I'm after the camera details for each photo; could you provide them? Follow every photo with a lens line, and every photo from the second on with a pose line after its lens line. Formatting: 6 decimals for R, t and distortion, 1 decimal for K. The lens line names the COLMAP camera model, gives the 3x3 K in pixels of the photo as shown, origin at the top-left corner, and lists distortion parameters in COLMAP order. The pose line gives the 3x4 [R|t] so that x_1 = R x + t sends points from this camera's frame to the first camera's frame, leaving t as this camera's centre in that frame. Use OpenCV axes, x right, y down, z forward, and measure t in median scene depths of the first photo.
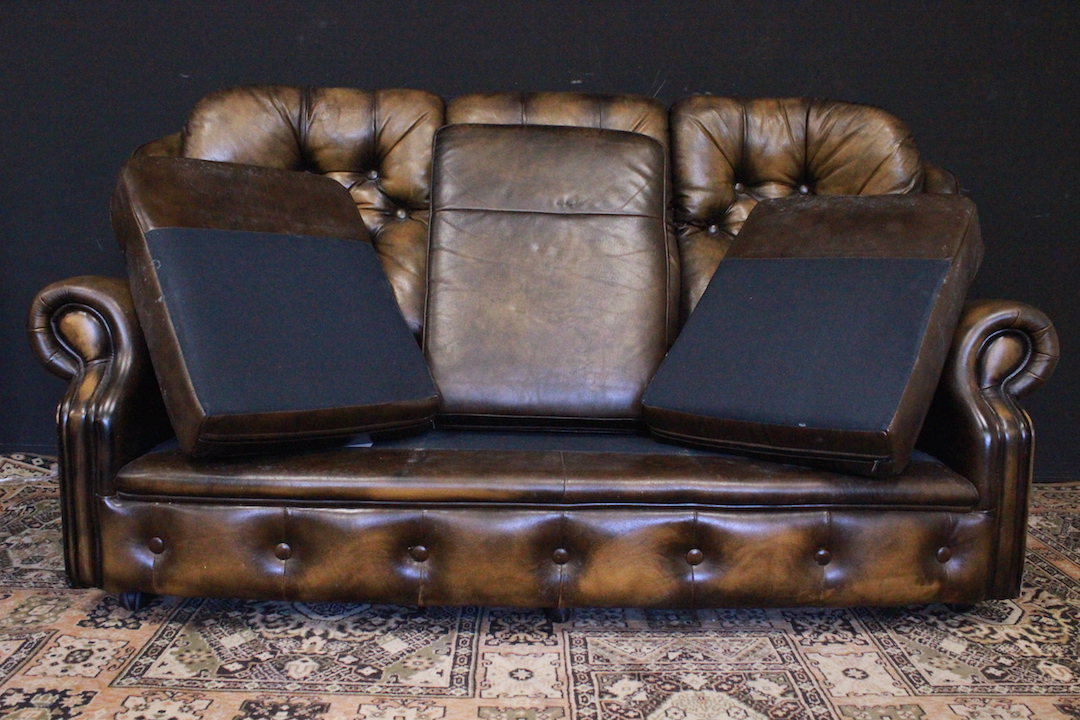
lens RADIAL K [[885.5, 0, 539.9], [0, 885.5, 366.2], [0, 0, 1]] dist [-0.086699, 0.011371]
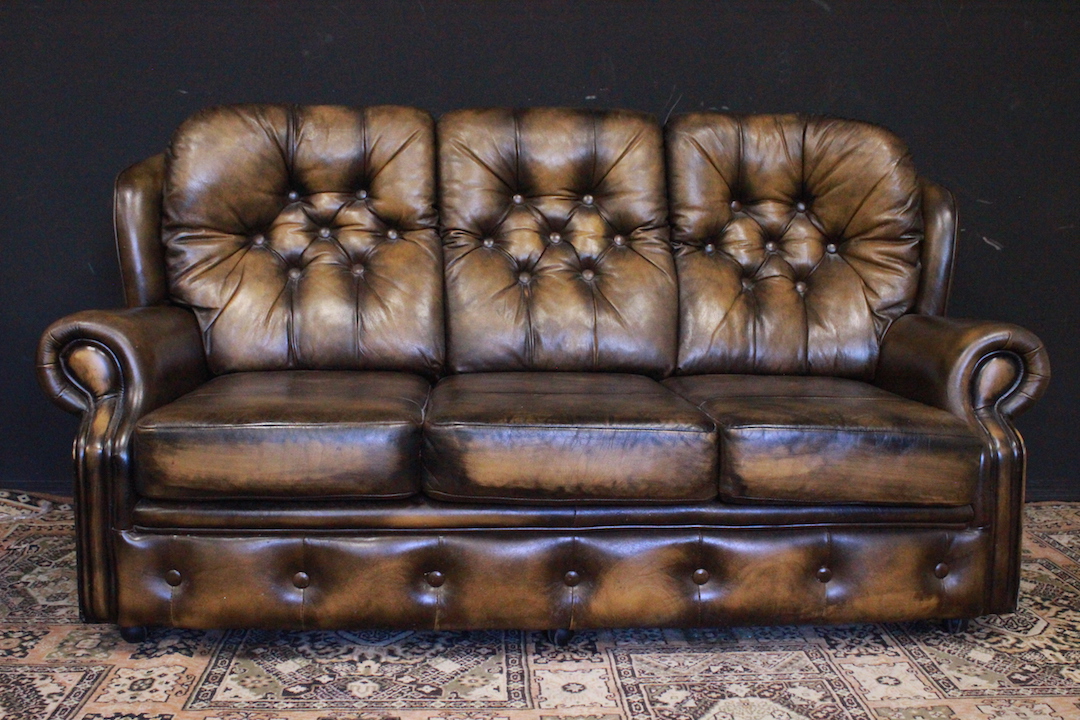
lens RADIAL K [[1115.8, 0, 532.5], [0, 1115.8, 366.3], [0, 0, 1]] dist [-0.046301, 0.000000]
pose [[0.998505, -0.013662, 0.052920, -0.085483], [0.013784, 0.999903, -0.001954, -0.029597], [-0.052888, 0.002680, 0.998597, -0.289559]]
